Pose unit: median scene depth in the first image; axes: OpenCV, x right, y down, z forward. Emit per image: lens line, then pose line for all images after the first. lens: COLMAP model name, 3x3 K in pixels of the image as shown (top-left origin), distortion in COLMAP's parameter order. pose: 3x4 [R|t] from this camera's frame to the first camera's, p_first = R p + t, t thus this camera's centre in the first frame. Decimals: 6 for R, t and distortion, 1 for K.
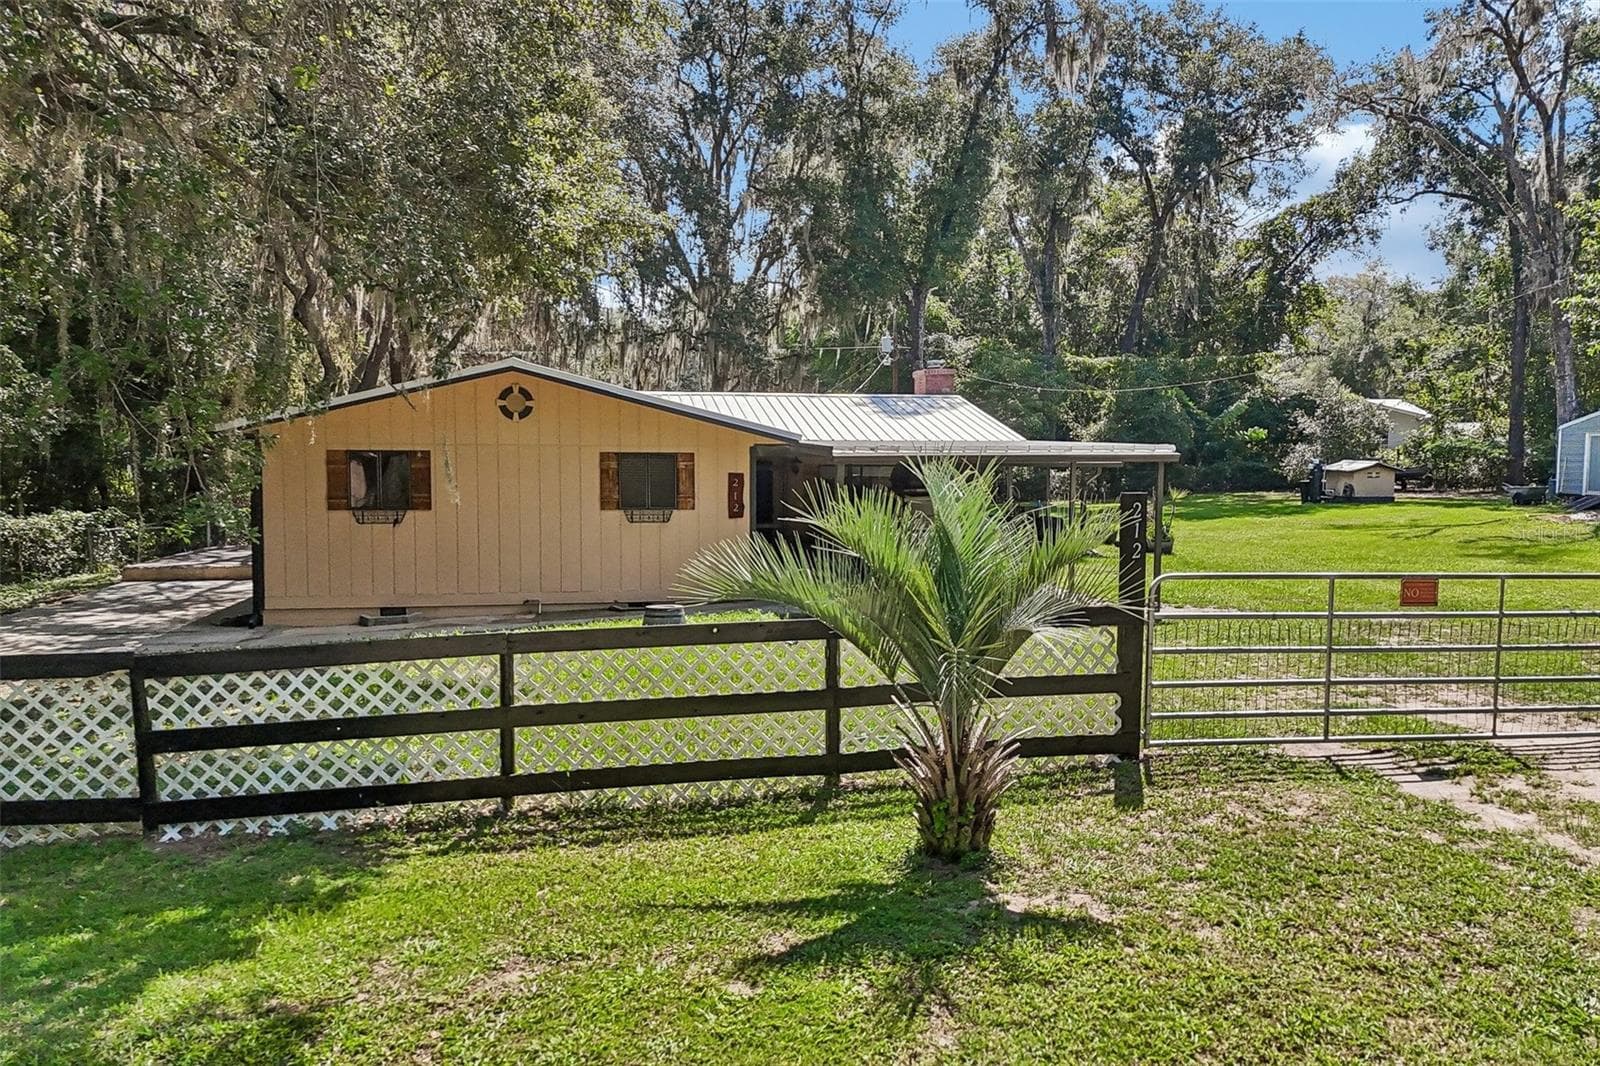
lens RADIAL K [[1191.8, 0, 805.2], [0, 1191.8, 540.6], [0, 0, 1]] dist [0.056327, -0.002345]
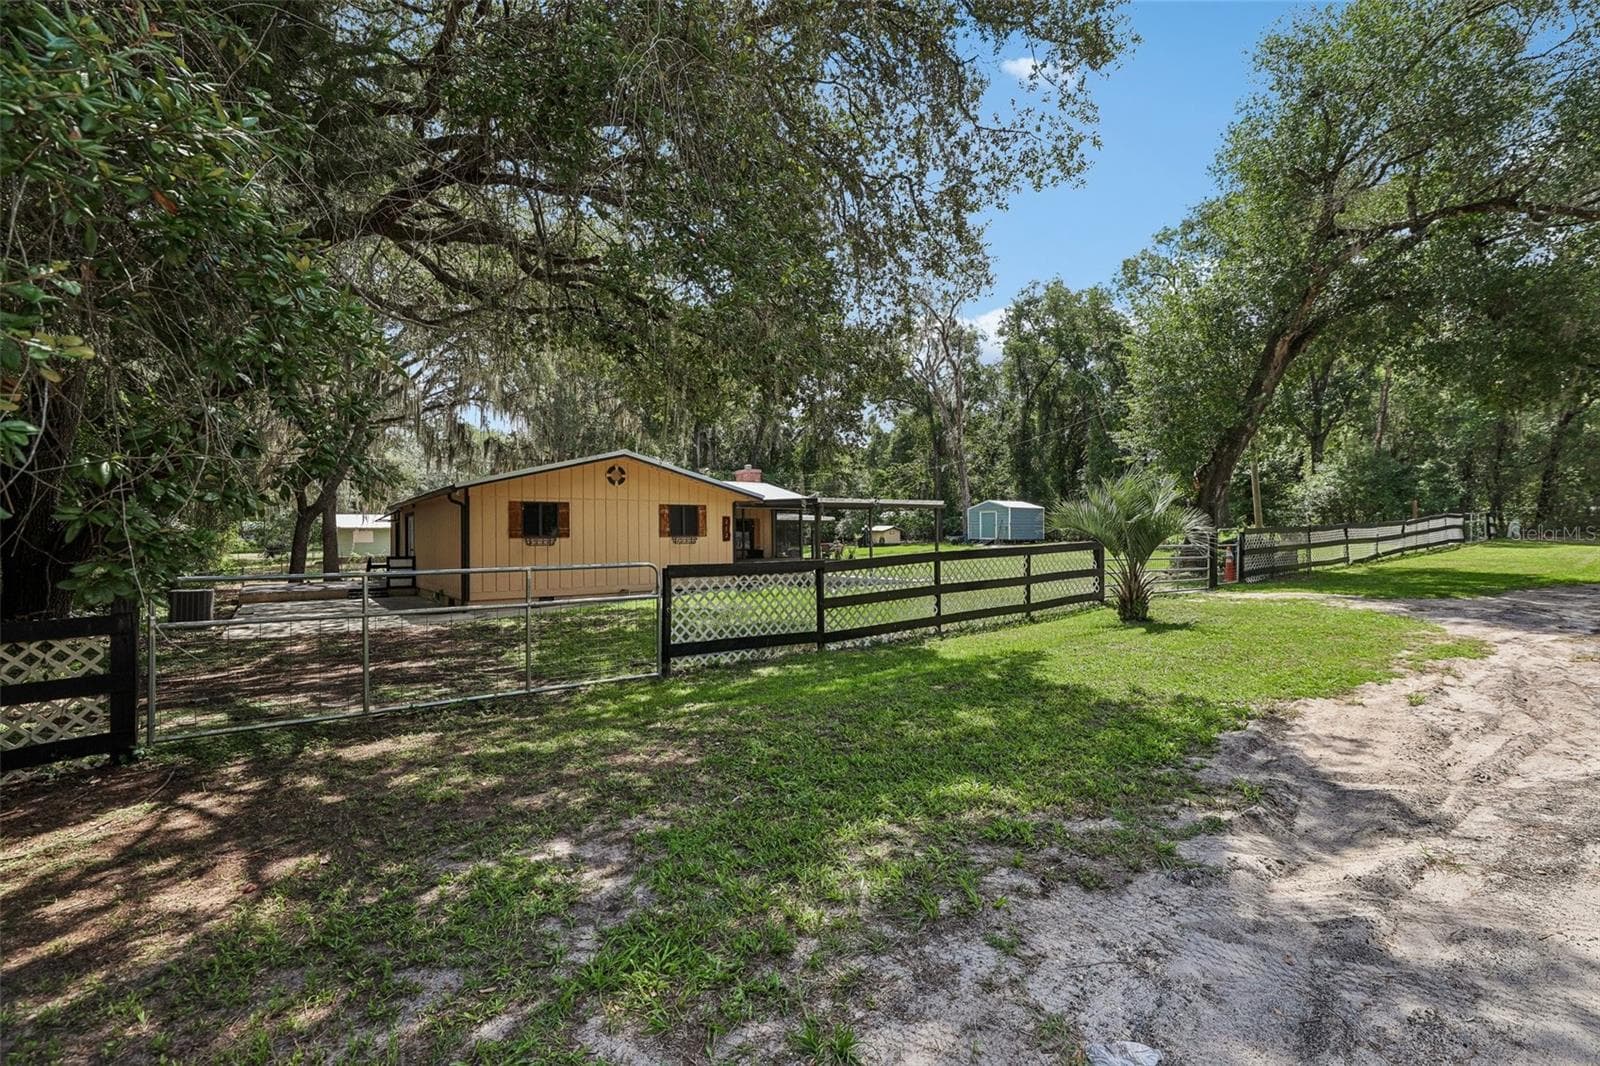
lens RADIAL K [[719.3, 0, 806.7], [0, 719.3, 527.7], [0, 0, 1]] dist [-0.000829, 0.000400]
pose [[0.893952, -0.008259, 0.448086, -0.453498], [0.046993, 0.996046, -0.075394, 0.051132], [-0.445692, 0.088455, 0.890806, -0.046841]]
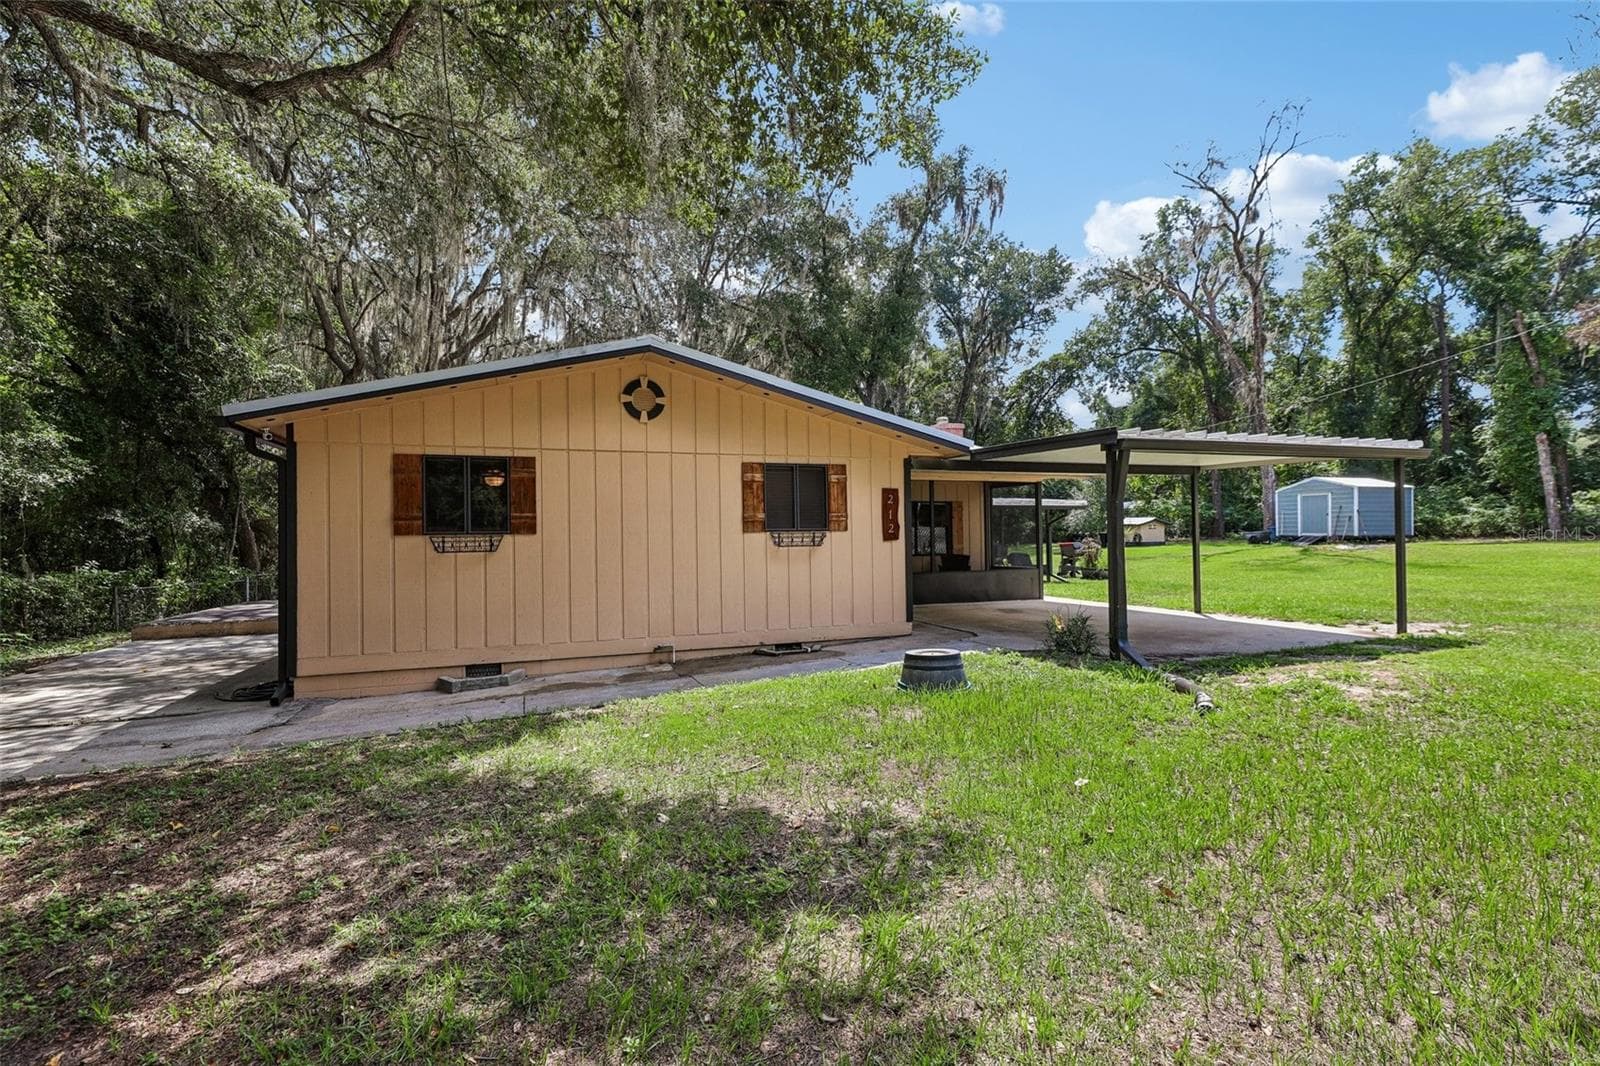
lens RADIAL K [[719.3, 0, 794.6], [0, 719.3, 529.0], [0, 0, 1]] dist [-0.000829, 0.000400]
pose [[0.985177, -0.017418, 0.170654, -0.221082], [0.032045, 0.996006, -0.083333, 0.014780], [-0.168521, 0.087567, 0.981801, 0.505652]]
